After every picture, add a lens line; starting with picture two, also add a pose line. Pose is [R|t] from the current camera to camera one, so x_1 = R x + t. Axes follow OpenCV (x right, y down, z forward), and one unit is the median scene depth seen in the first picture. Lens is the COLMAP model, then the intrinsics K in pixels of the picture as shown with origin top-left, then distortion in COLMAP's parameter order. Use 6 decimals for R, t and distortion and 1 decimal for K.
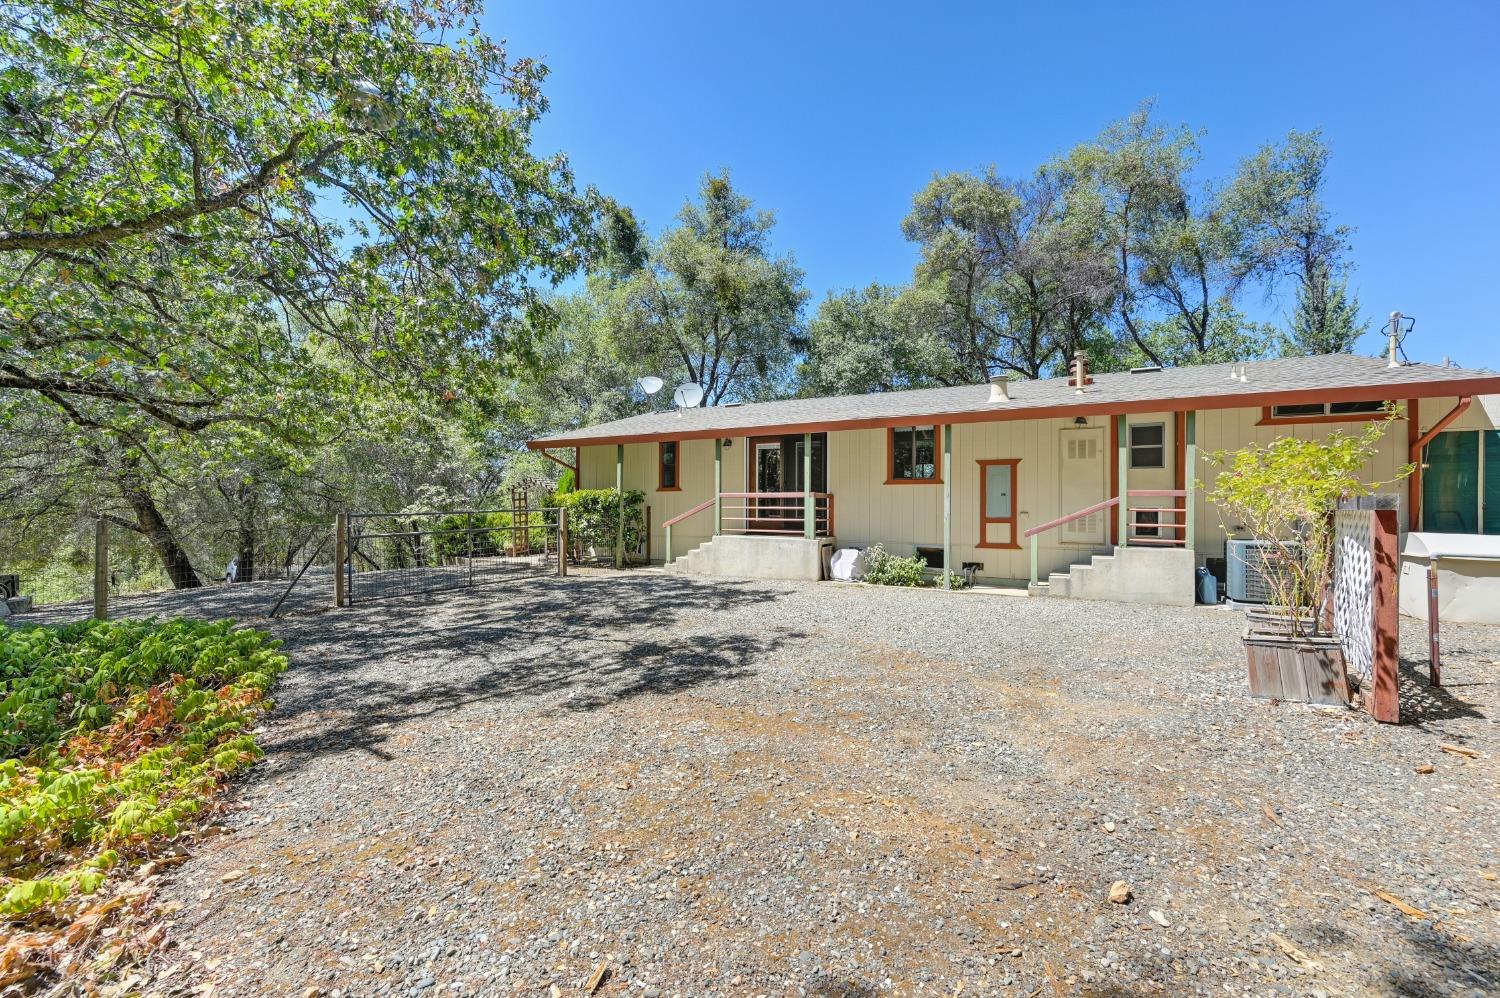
lens RADIAL K [[610.5, 0, 750.0], [0, 610.5, 499.0], [0, 0, 1]] dist [-0.001796, 0.000124]
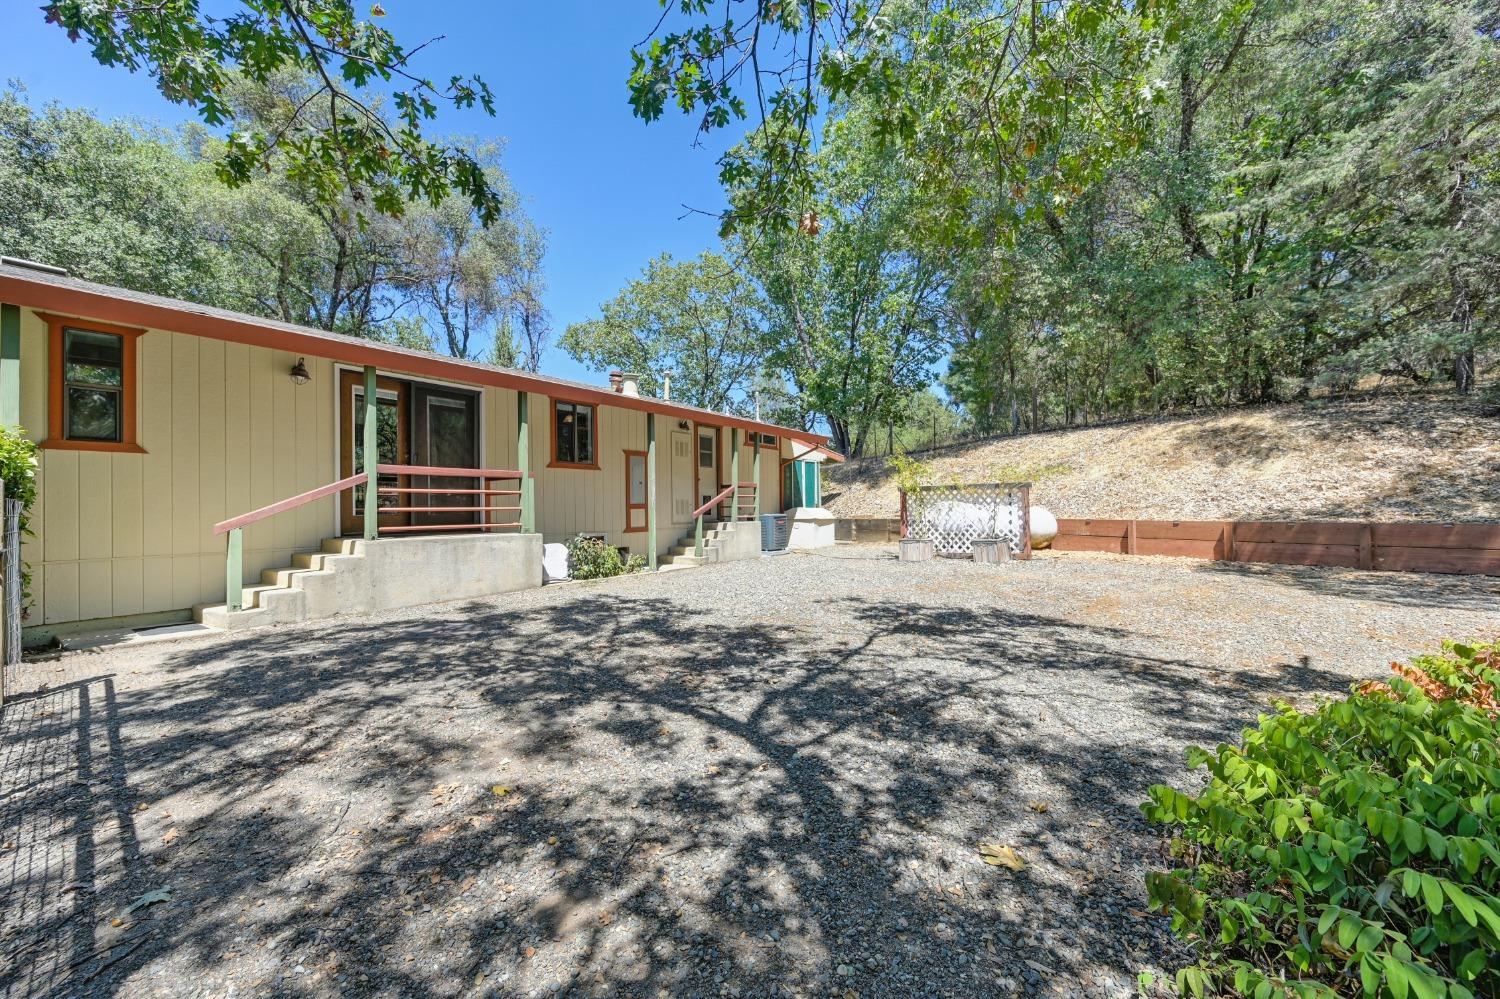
lens RADIAL K [[584.4, 0, 782.8], [0, 584.4, 507.2], [0, 0, 1]] dist [-0.023255, -0.000051]
pose [[0.075100, 0.001887, 0.997174, -0.610176], [0.005606, 0.999982, -0.002314, 0.039771], [-0.997160, 0.005764, 0.075088, 0.653805]]
